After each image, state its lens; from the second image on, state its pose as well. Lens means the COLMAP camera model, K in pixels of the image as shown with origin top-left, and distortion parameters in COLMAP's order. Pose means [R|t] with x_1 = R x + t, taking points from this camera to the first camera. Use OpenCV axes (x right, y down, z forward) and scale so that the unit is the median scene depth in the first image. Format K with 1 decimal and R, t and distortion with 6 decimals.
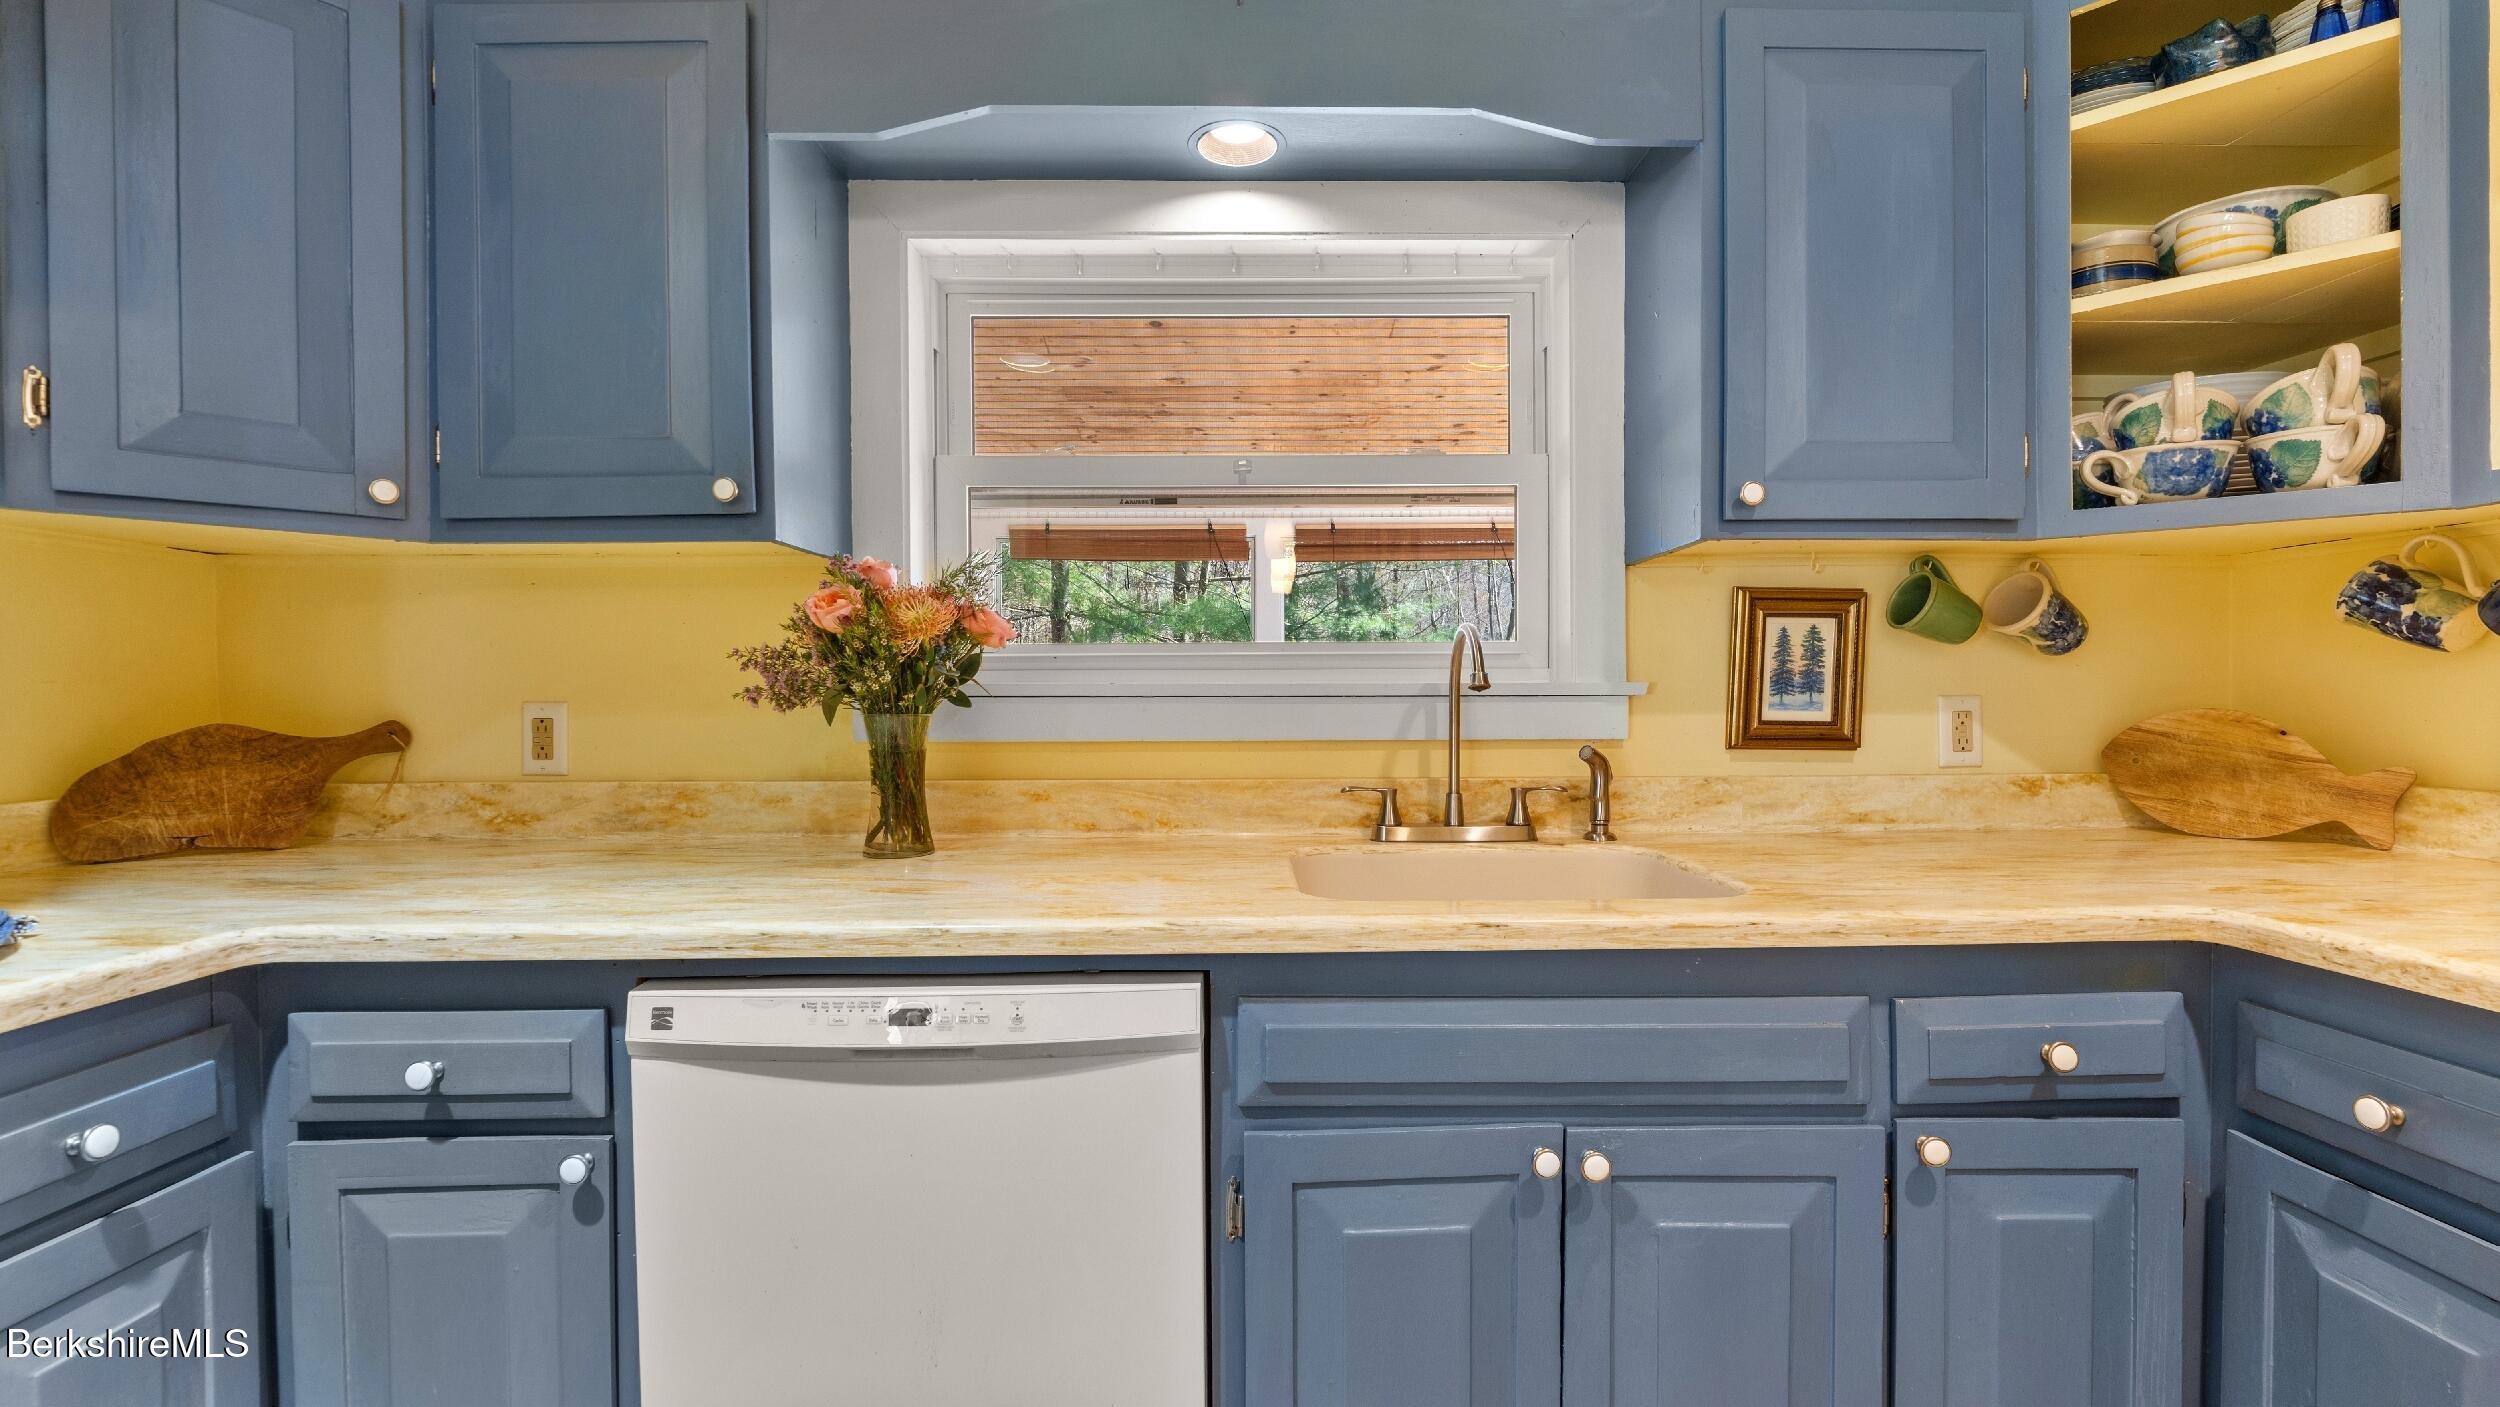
lens RADIAL K [[1057.0, 0, 1262.3], [0, 1057.0, 697.7], [0, 0, 1]] dist [-0.004659, -0.000889]
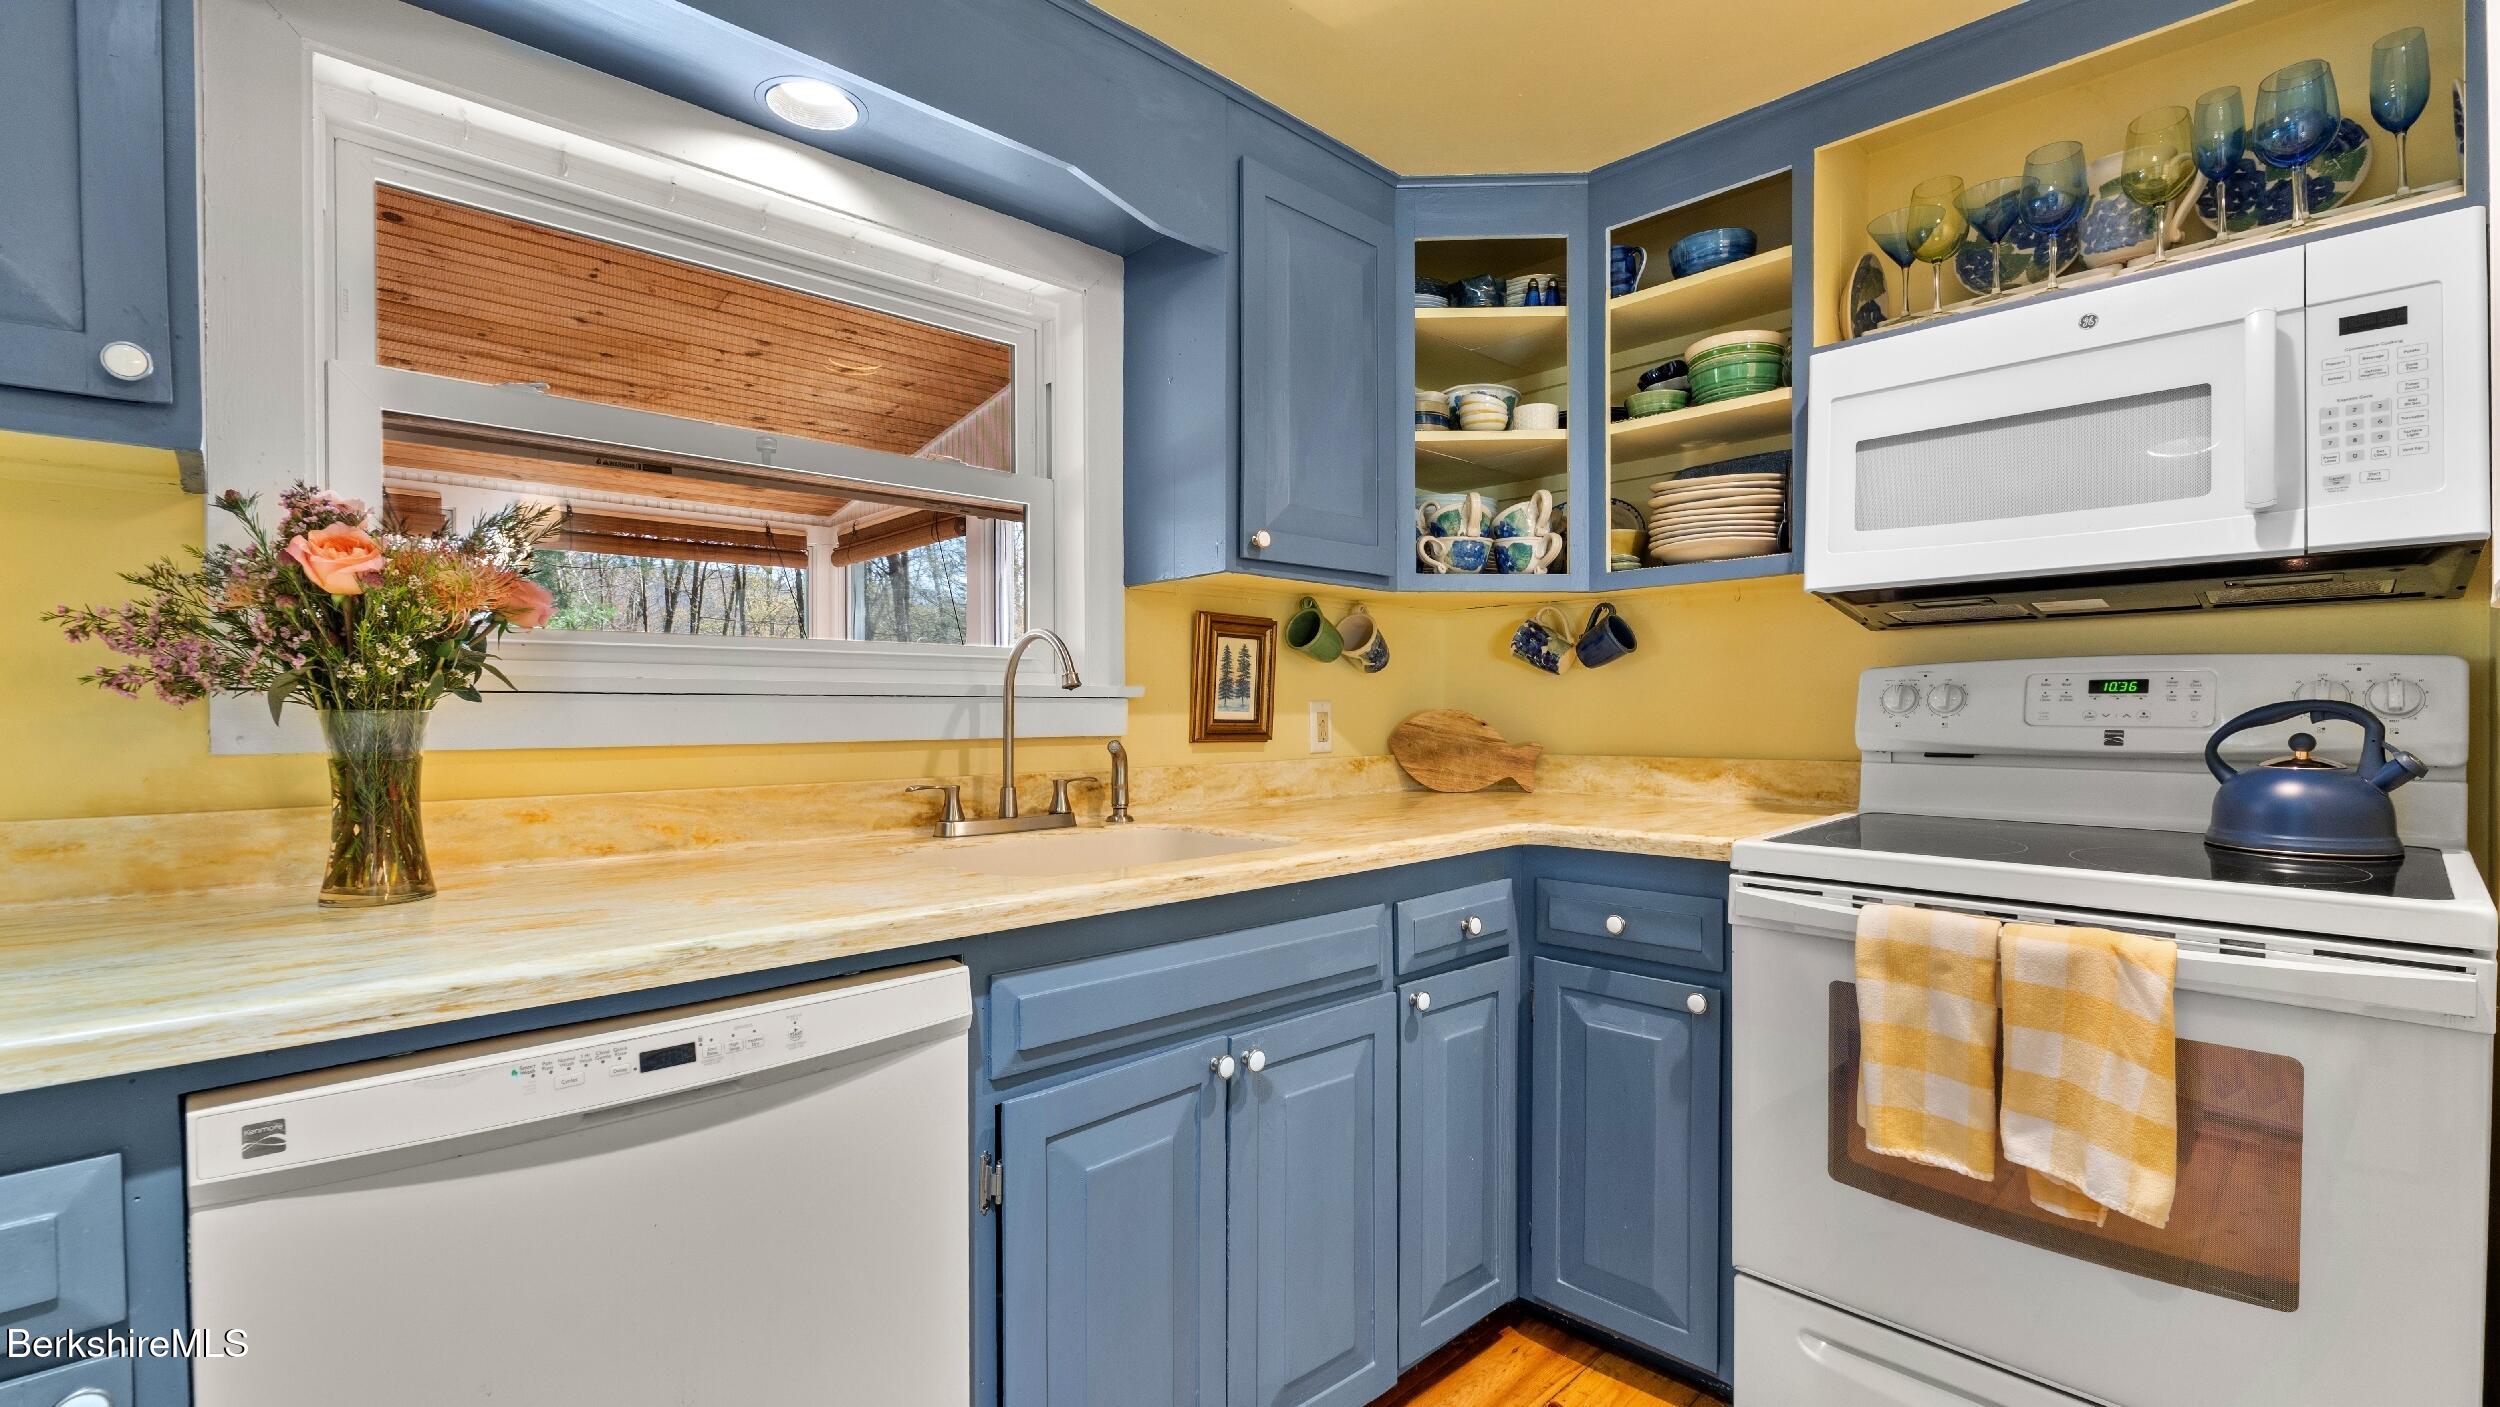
lens RADIAL K [[1076.2, 0, 1250.6], [0, 1076.2, 720.7], [0, 0, 1]] dist [-0.002118, -0.000231]
pose [[0.736613, -0.004472, 0.676300, -0.396425], [0.004948, 0.999987, 0.001223, 0.024448], [-0.676297, 0.002446, 0.736625, 0.036502]]
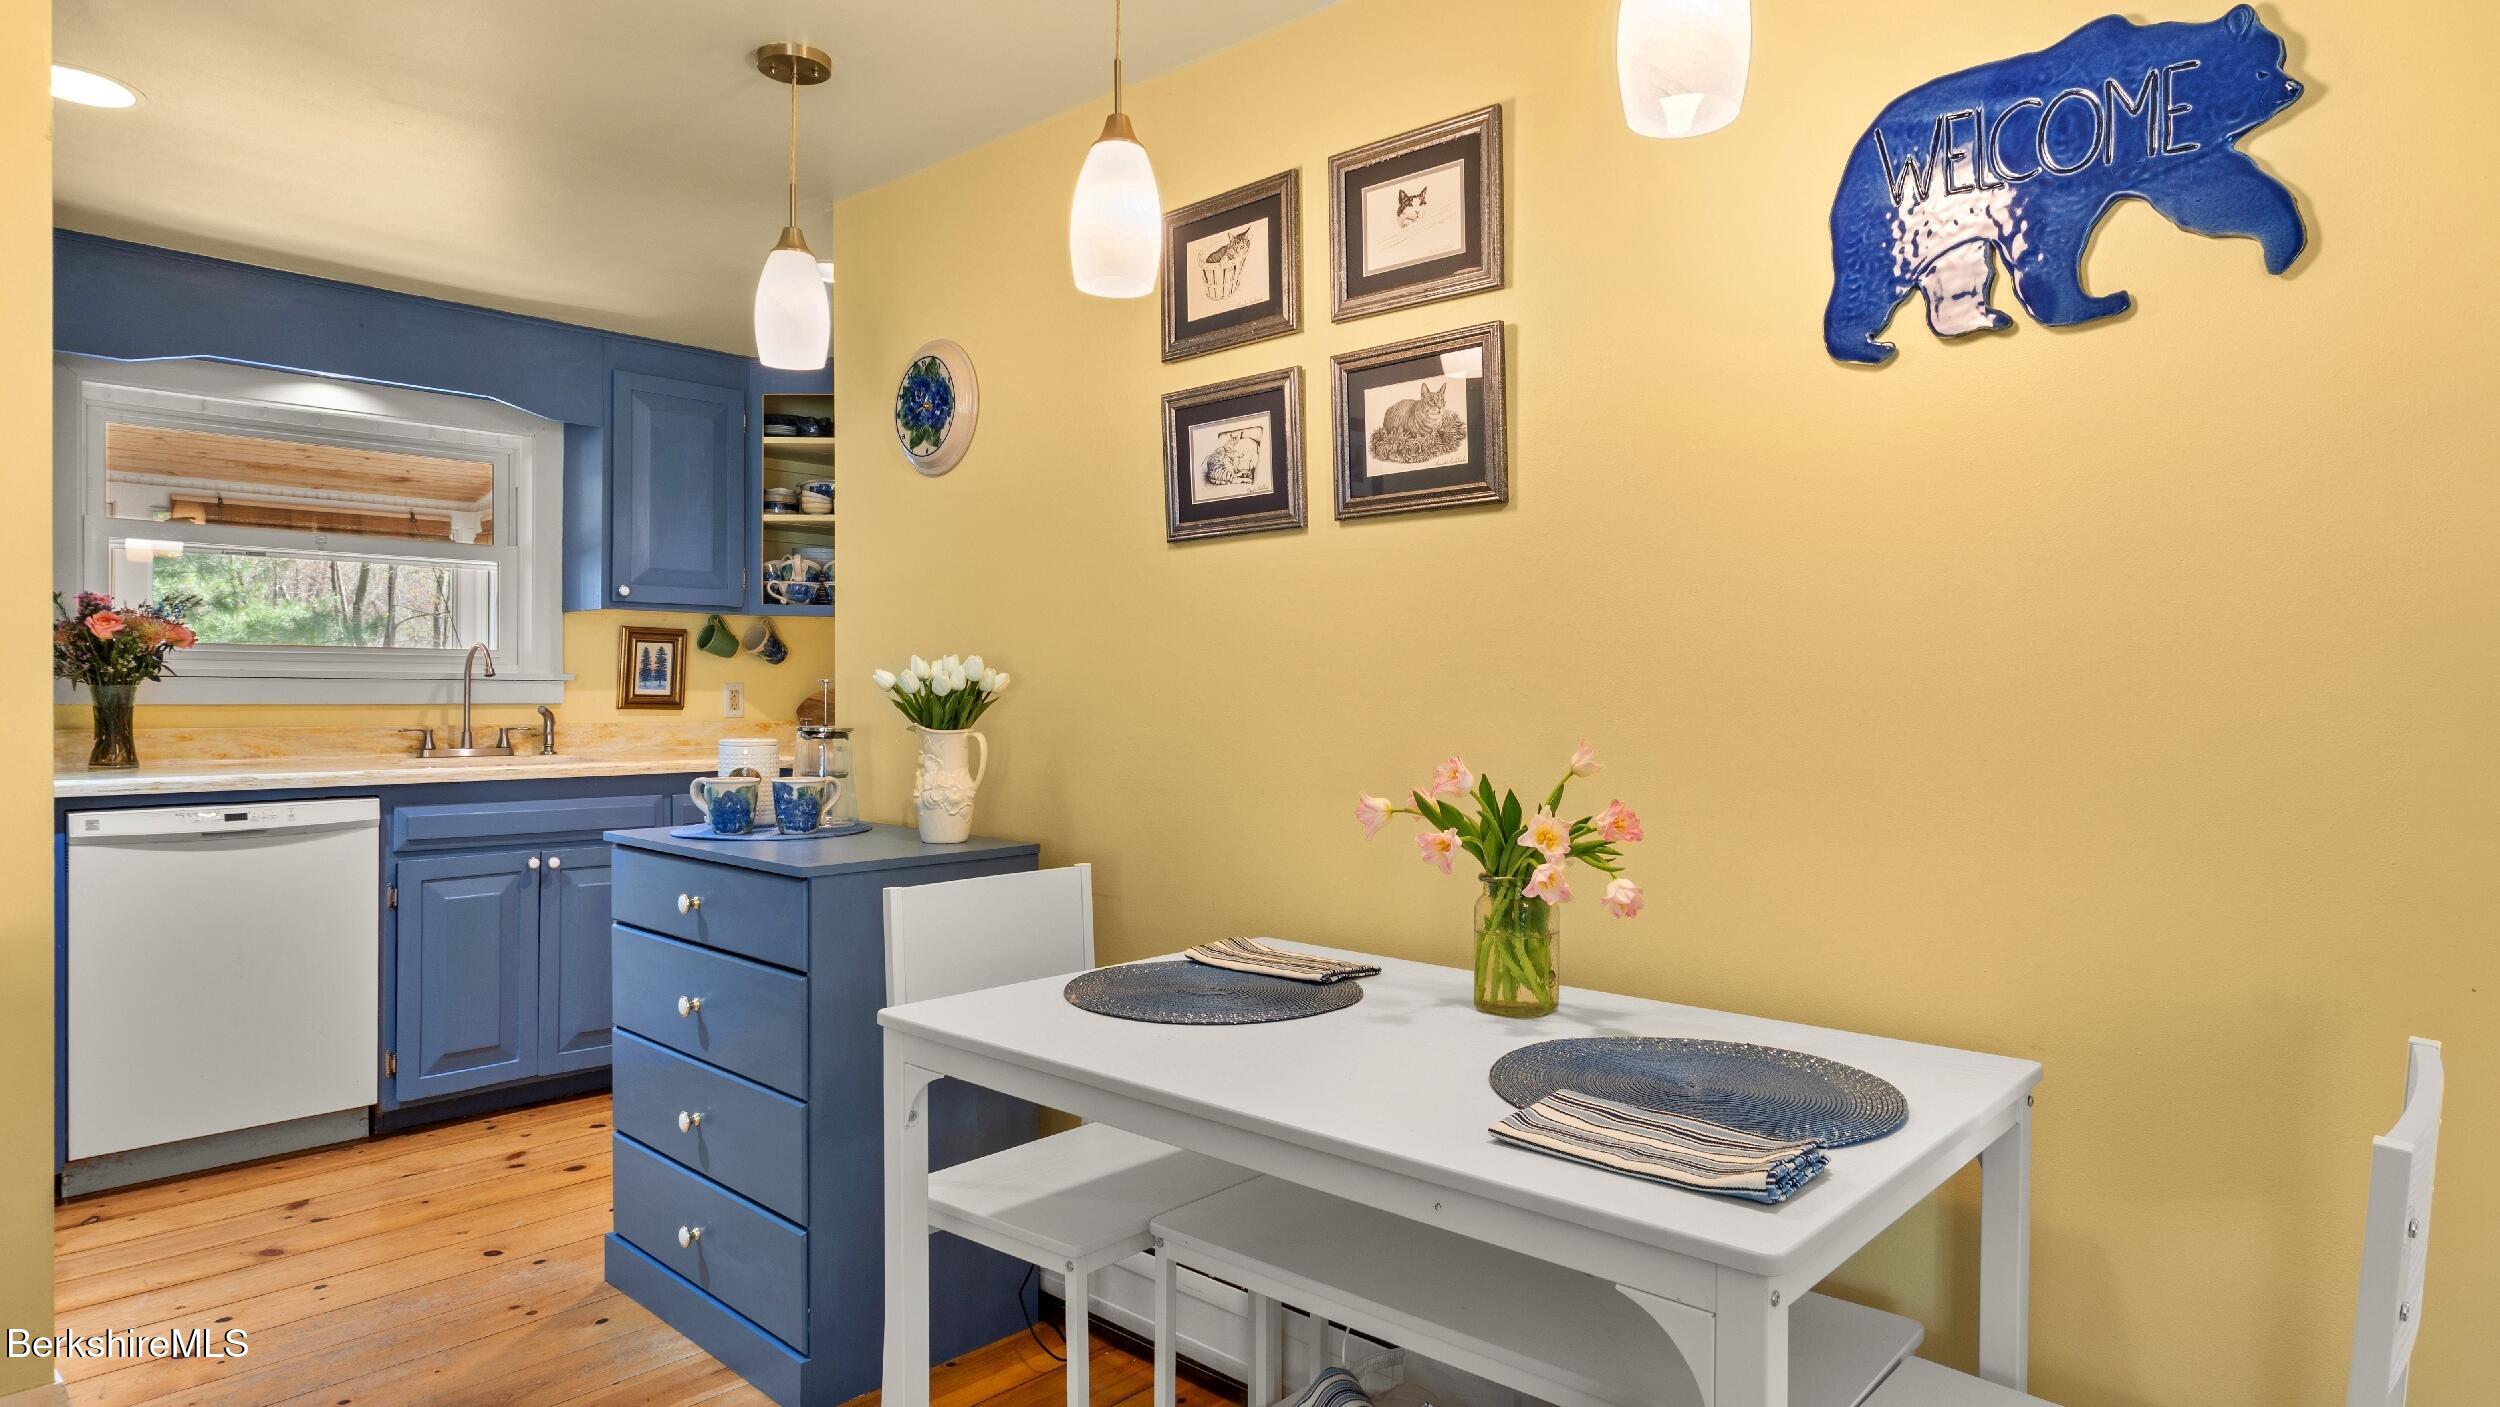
lens RADIAL K [[1413.1, 0, 1250.0], [0, 1413.1, 703.5], [0, 0, 1]] dist [-0.001606, -0.002010]
pose [[0.696511, 0.002031, 0.717544, -0.686903], [-0.007352, 0.999964, 0.004306, 0.020931], [-0.717509, -0.008275, 0.696500, -1.842876]]
